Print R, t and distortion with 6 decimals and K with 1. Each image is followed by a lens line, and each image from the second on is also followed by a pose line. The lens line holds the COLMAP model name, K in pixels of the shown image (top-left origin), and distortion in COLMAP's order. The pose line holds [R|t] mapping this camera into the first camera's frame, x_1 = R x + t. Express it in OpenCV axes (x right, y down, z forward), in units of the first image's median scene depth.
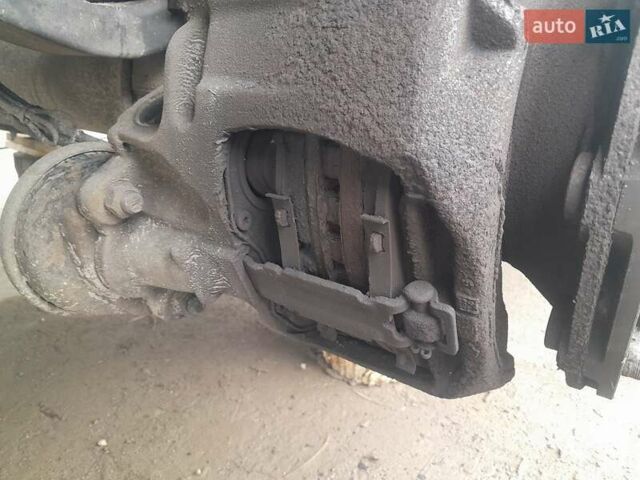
lens RADIAL K [[501.3, 0, 319.5], [0, 501.3, 237.5], [0, 0, 1]] dist [0.131314, -0.001005]
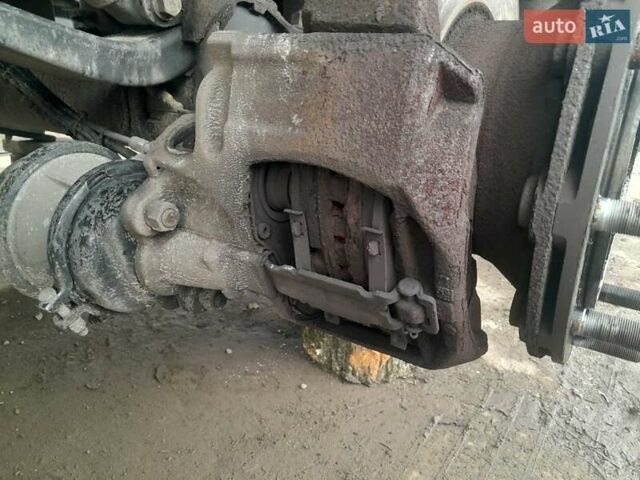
lens RADIAL K [[501.3, 0, 319.5], [0, 501.3, 237.5], [0, 0, 1]] dist [0.131314, -0.001005]
pose [[0.999001, -0.027299, 0.035391, -0.061842], [0.026131, 0.999111, 0.033070, -0.057379], [-0.036262, -0.032112, 0.998826, -0.237424]]
